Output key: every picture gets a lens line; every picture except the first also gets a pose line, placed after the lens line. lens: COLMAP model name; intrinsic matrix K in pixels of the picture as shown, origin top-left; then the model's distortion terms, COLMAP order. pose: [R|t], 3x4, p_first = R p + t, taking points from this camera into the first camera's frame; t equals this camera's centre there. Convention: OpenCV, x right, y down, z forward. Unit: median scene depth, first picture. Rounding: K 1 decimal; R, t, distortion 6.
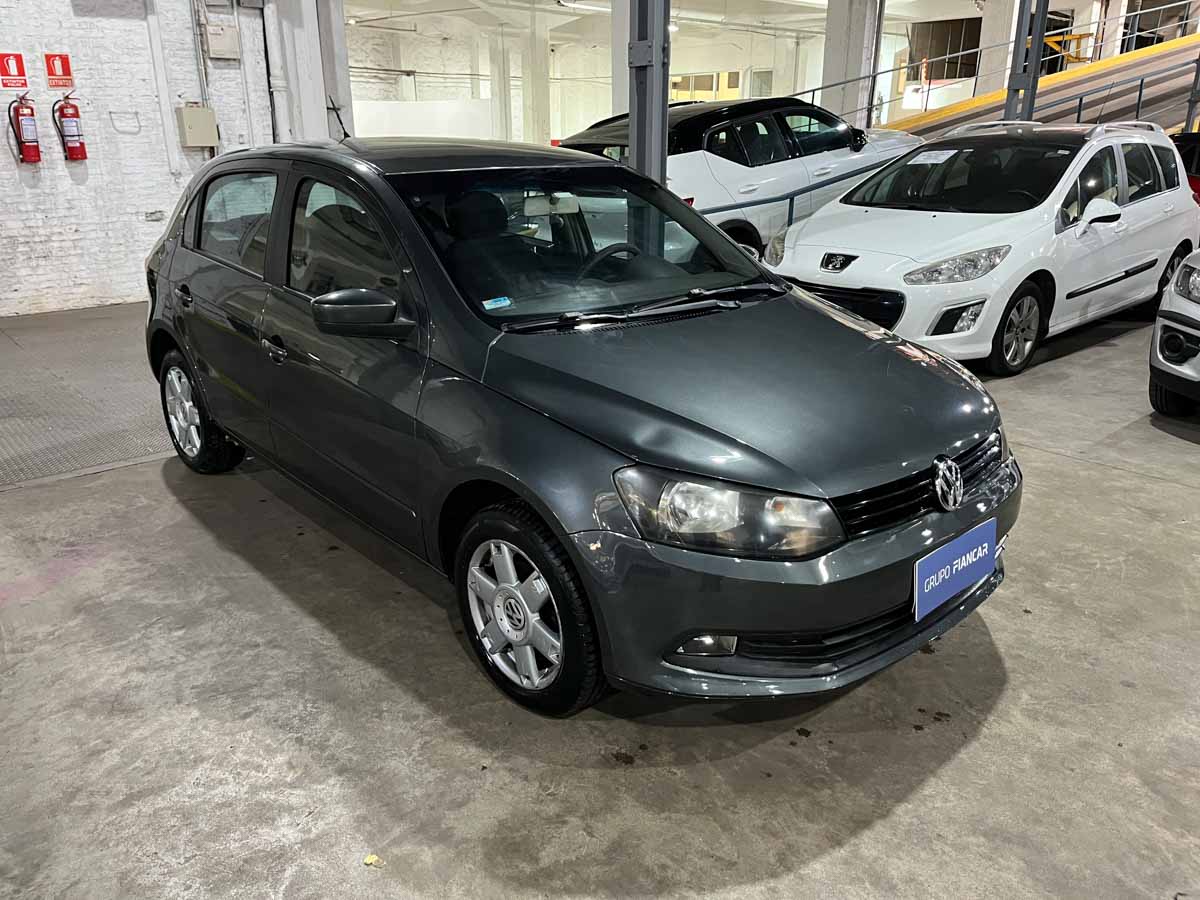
lens RADIAL K [[932.7, 0, 612.7], [0, 932.7, 449.9], [0, 0, 1]] dist [0.068509, -0.124949]
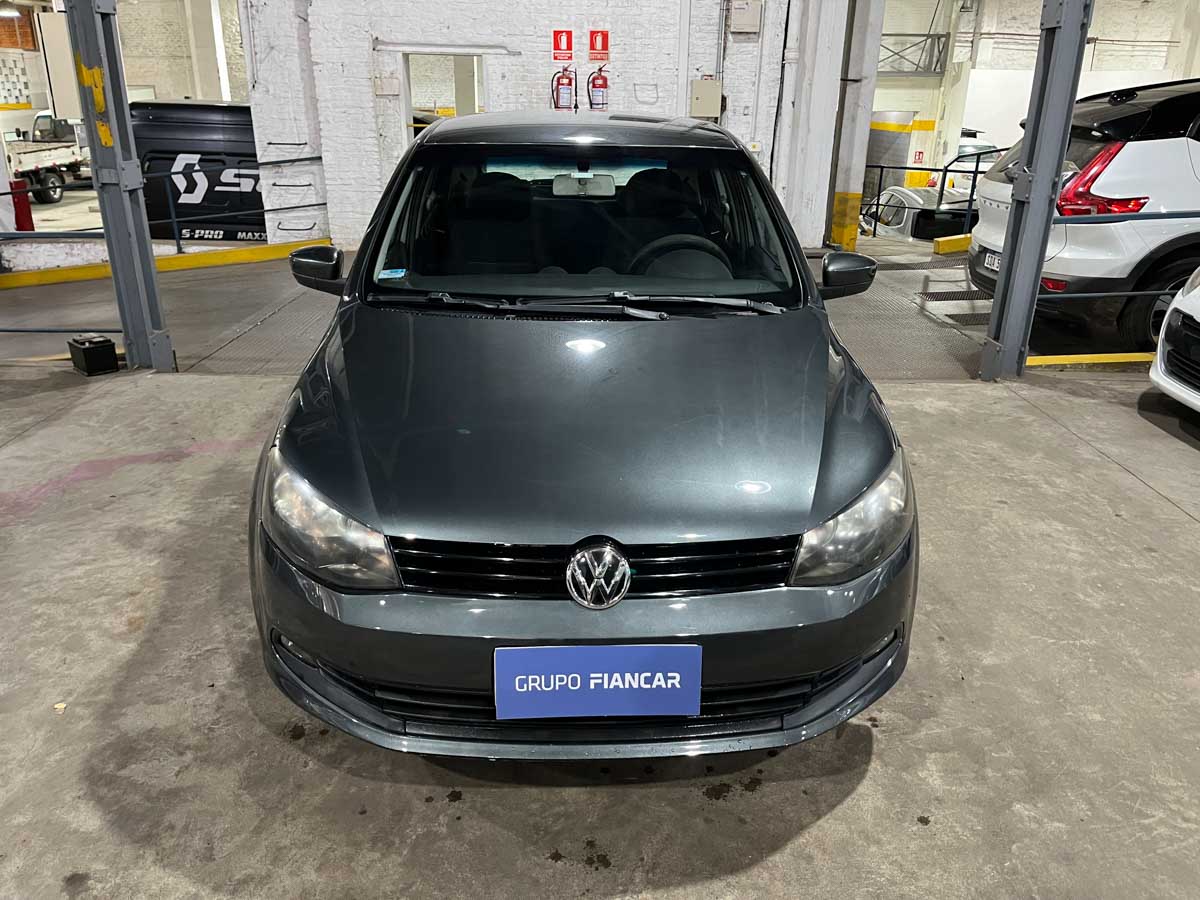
lens RADIAL K [[922.1, 0, 600.0], [0, 922.1, 450.0], [0, 0, 1]] dist [0.066432, -0.102445]
pose [[0.761321, 0.240063, -0.602296, 0.225655], [-0.221474, 0.969343, 0.106411, -0.041485], [0.609377, 0.052380, 0.791149, 0.111117]]
